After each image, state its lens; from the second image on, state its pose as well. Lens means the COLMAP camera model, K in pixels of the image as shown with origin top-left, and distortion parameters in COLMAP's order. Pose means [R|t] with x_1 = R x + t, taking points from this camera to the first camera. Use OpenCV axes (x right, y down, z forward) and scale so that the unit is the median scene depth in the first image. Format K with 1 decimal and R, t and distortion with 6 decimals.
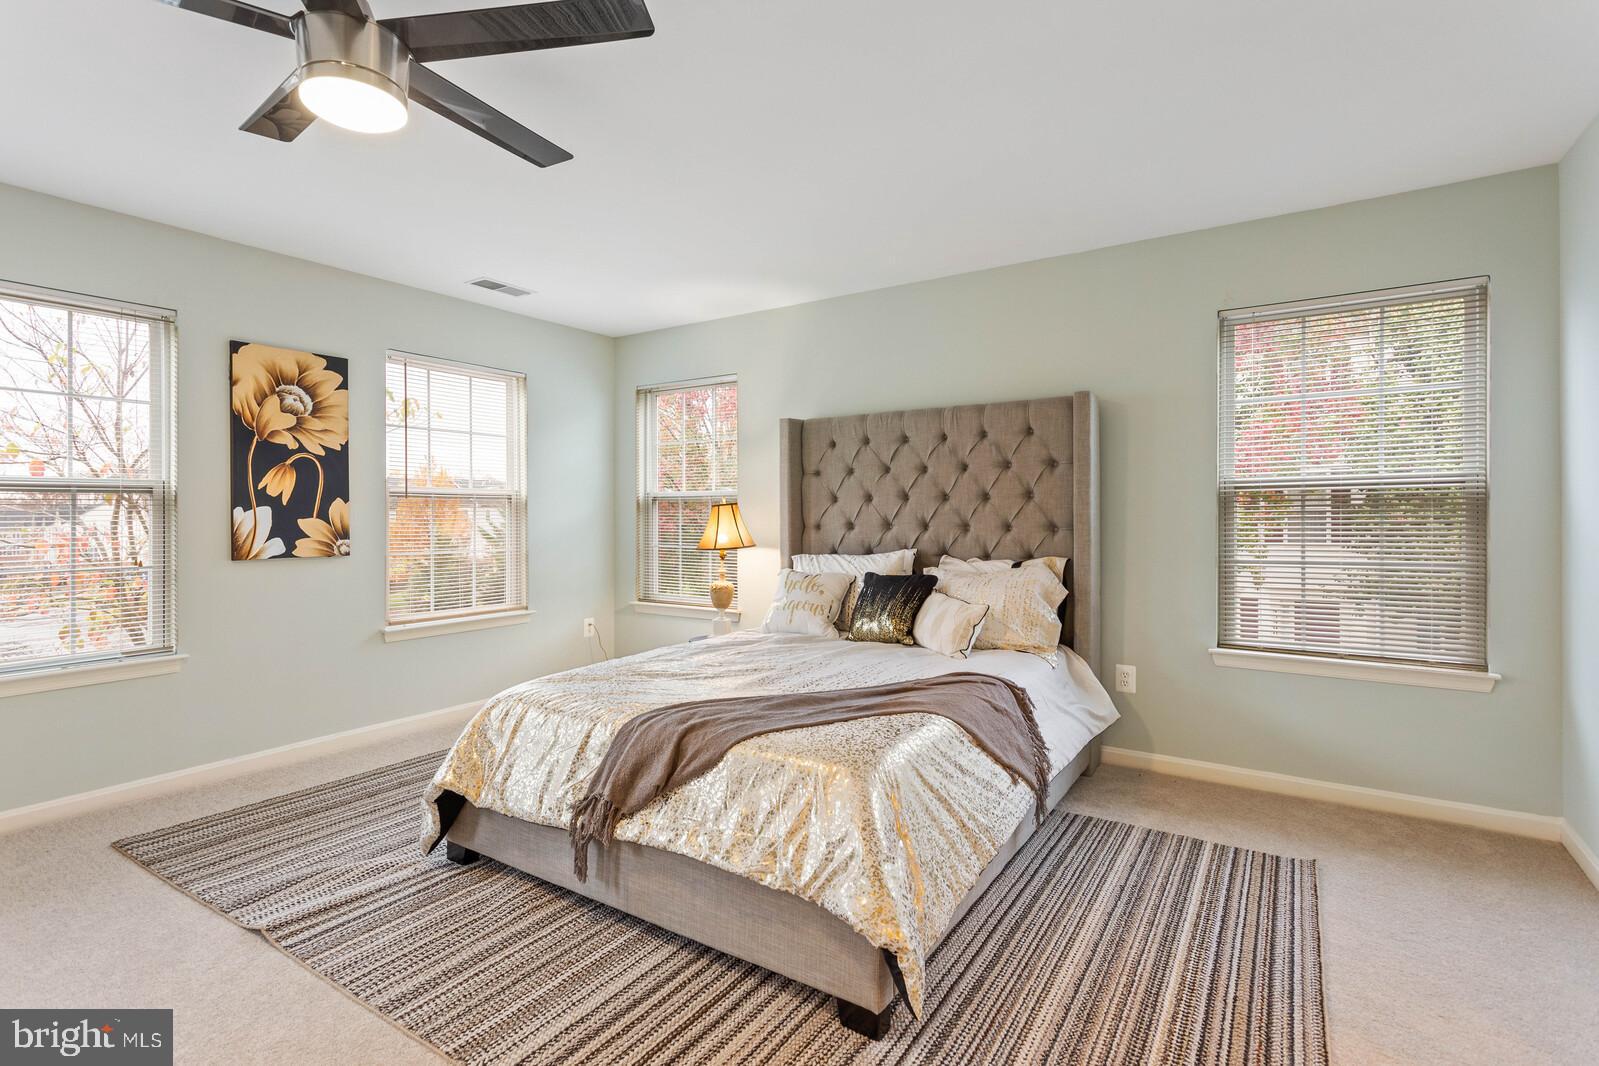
lens RADIAL K [[762.8, 0, 804.5], [0, 762.8, 527.6], [0, 0, 1]] dist [0.002595, 0.000404]
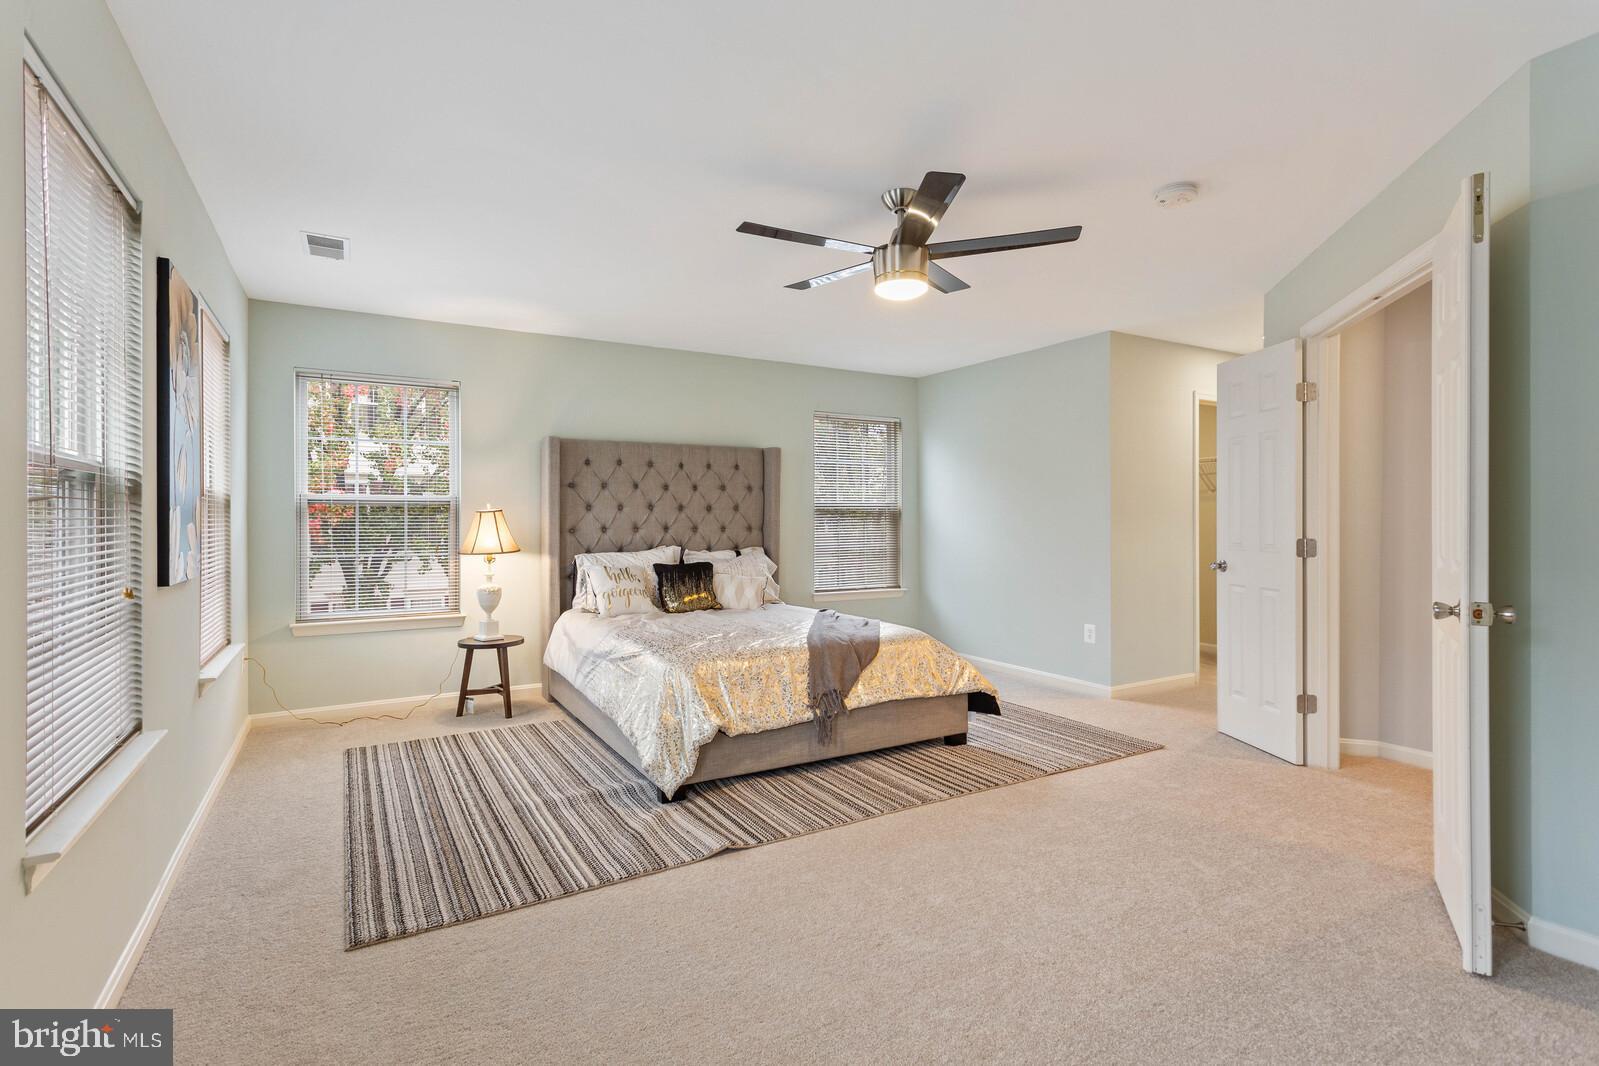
lens RADIAL K [[762.8, 0, 793.9], [0, 762.8, 525.2], [0, 0, 1]] dist [0.002595, 0.000404]
pose [[0.445537, -0.002082, 0.895261, -1.076582], [0.015198, 0.999871, -0.005238, 0.002630], [-0.895134, 0.015940, 0.445511, 0.202282]]
